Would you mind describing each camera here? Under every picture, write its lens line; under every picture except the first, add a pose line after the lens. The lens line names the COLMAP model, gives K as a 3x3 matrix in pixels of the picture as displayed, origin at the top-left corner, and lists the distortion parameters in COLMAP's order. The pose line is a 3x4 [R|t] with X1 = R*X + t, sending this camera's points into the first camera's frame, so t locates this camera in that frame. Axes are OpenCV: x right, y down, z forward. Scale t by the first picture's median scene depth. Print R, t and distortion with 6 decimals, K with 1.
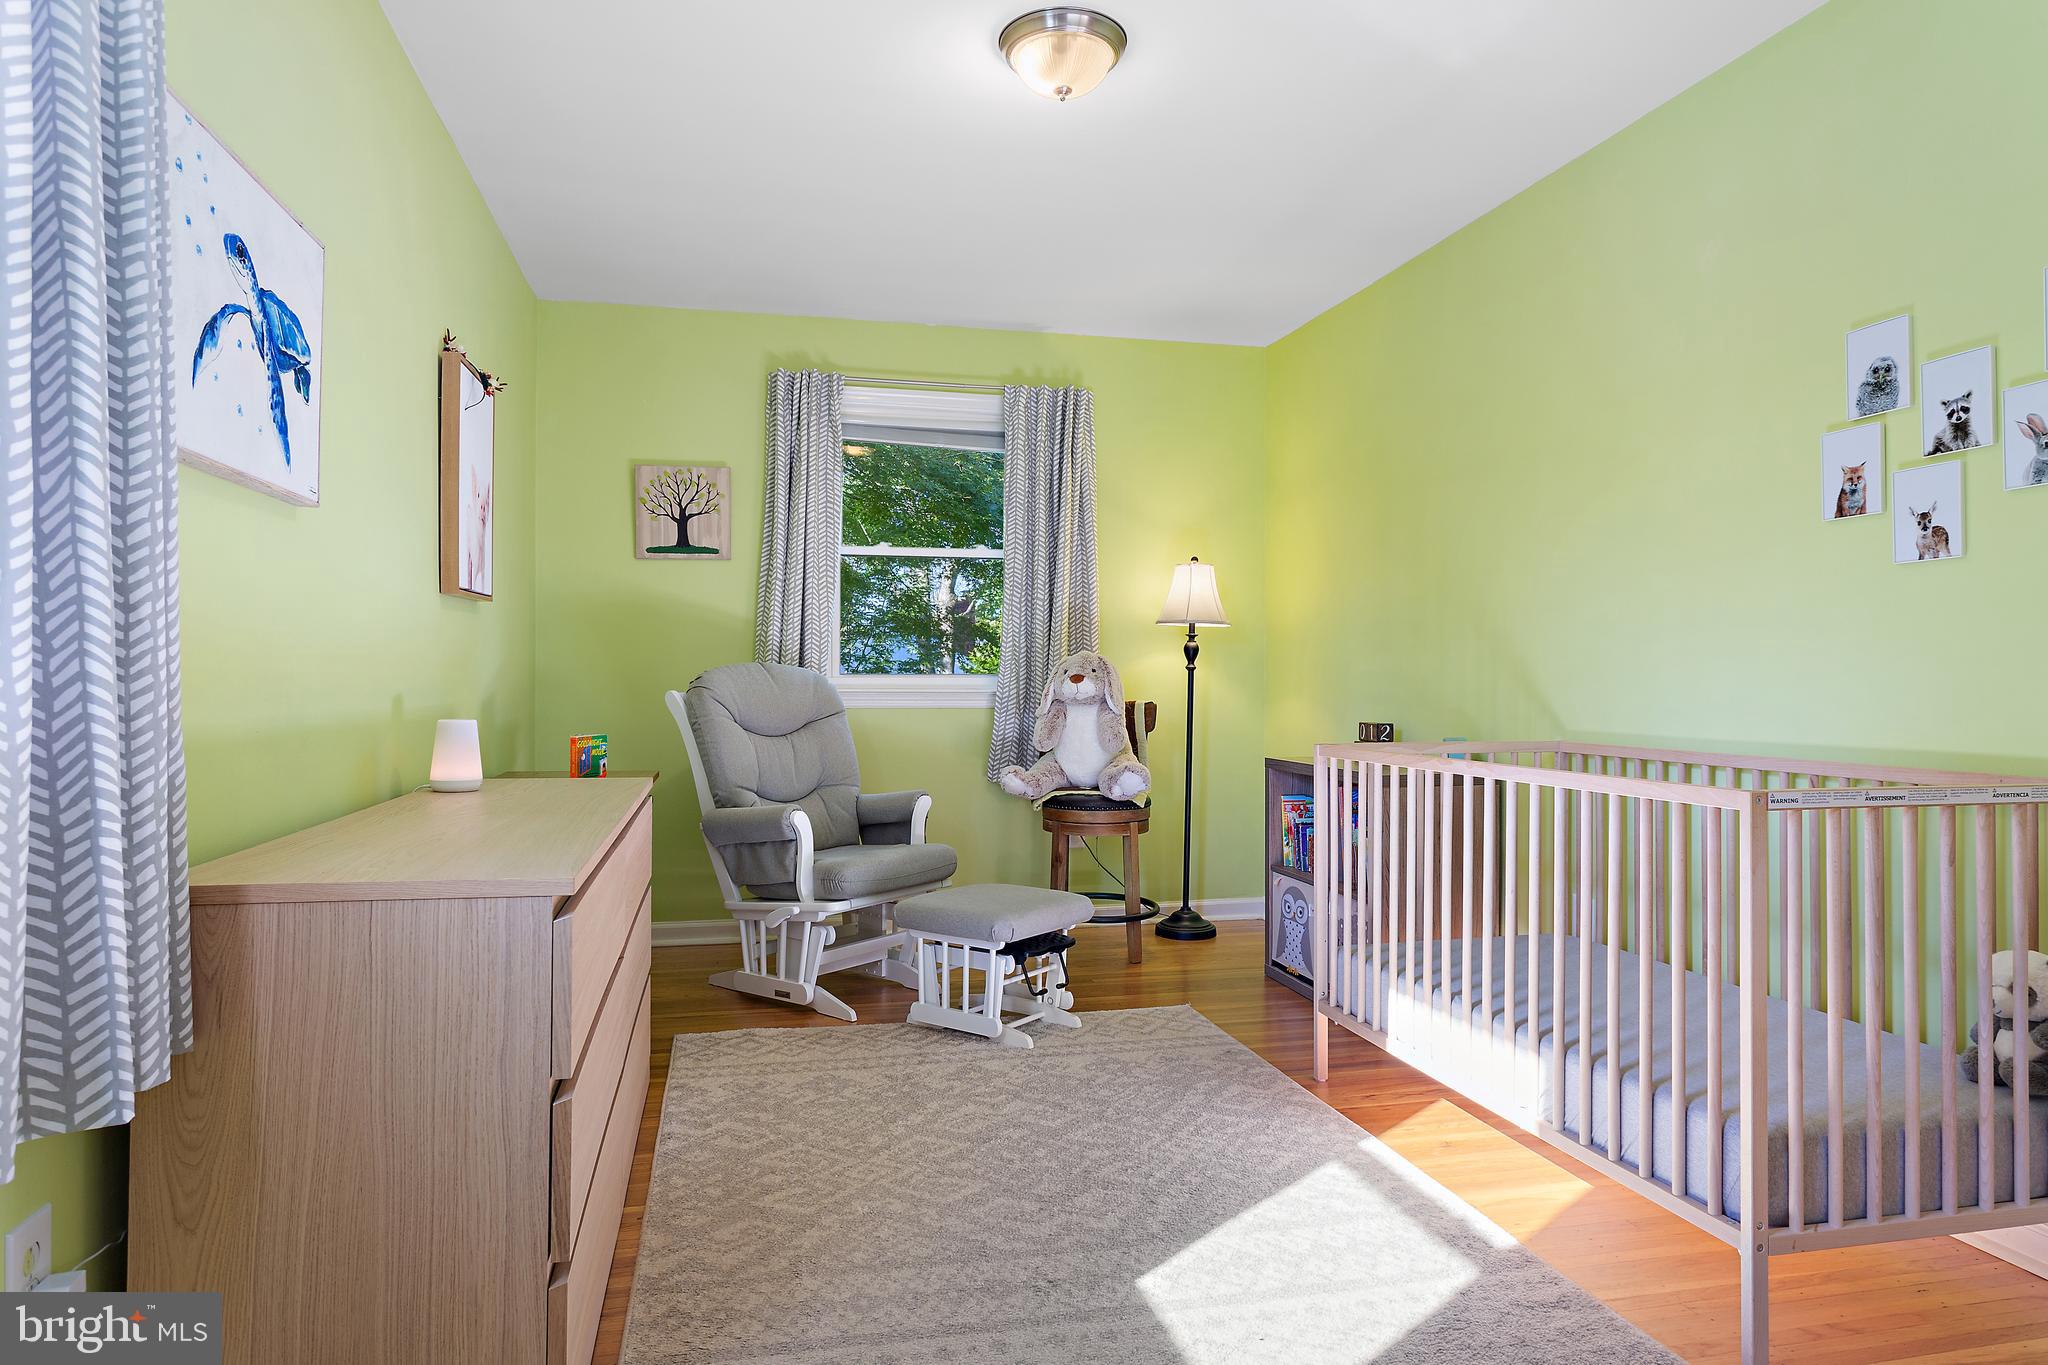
lens RADIAL K [[1186.9, 0, 1015.2], [0, 1186.9, 675.4], [0, 0, 1]] dist [-0.007909, 0.009059]
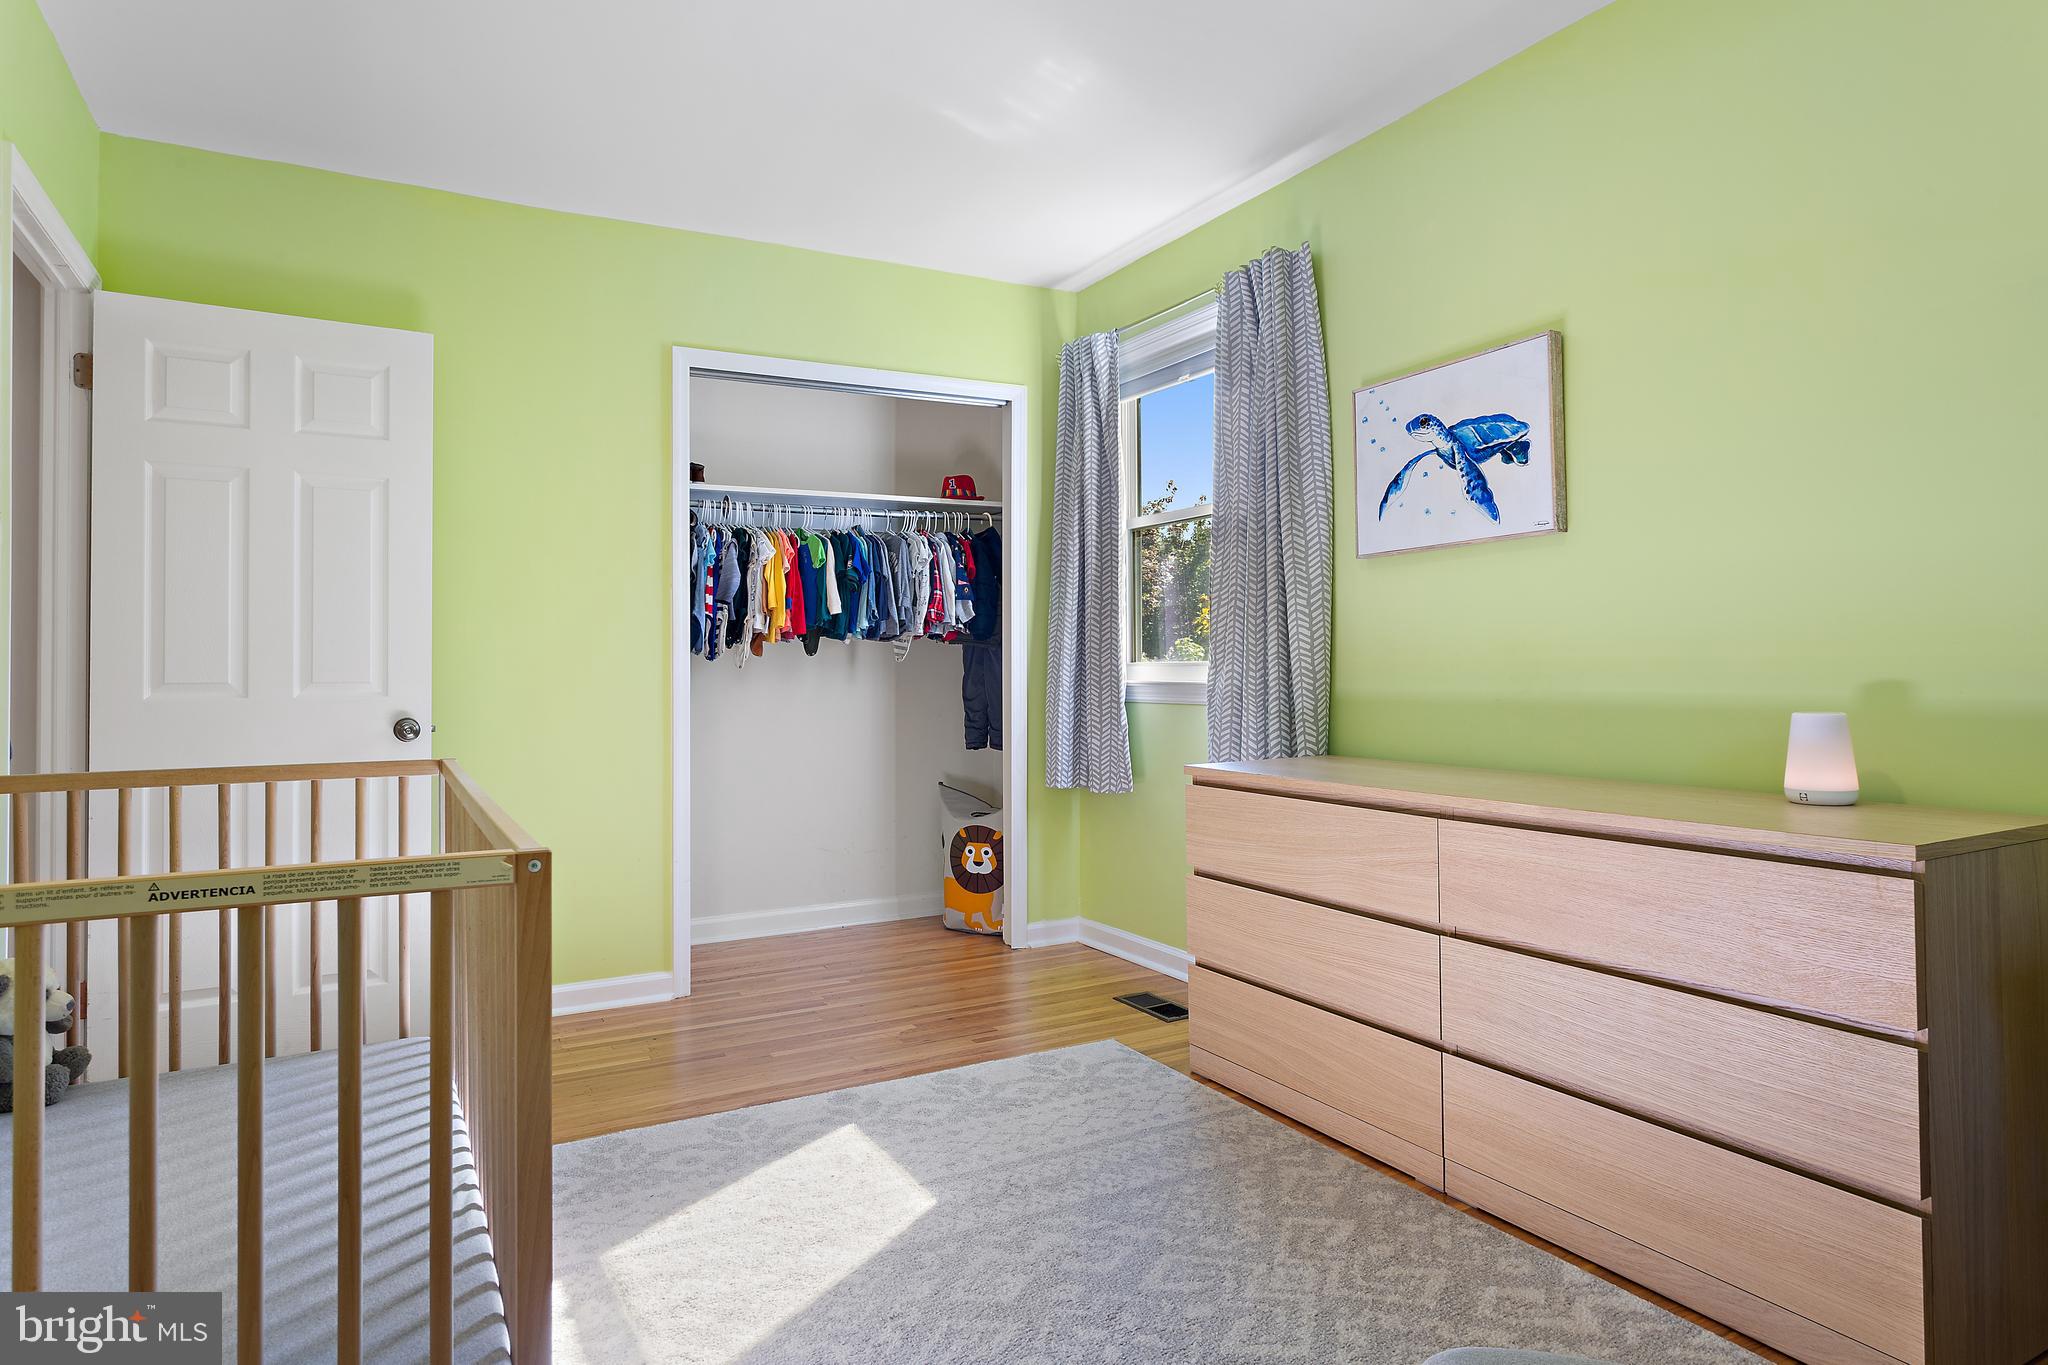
lens RADIAL K [[1186.9, 0, 1019.8], [0, 1186.9, 677.0], [0, 0, 1]] dist [-0.007909, 0.009059]
pose [[-0.964902, -0.004406, -0.262573, 0.278388], [-0.002692, 0.999973, -0.006887, 0.024577], [0.262596, -0.005938, -0.964887, 1.826782]]
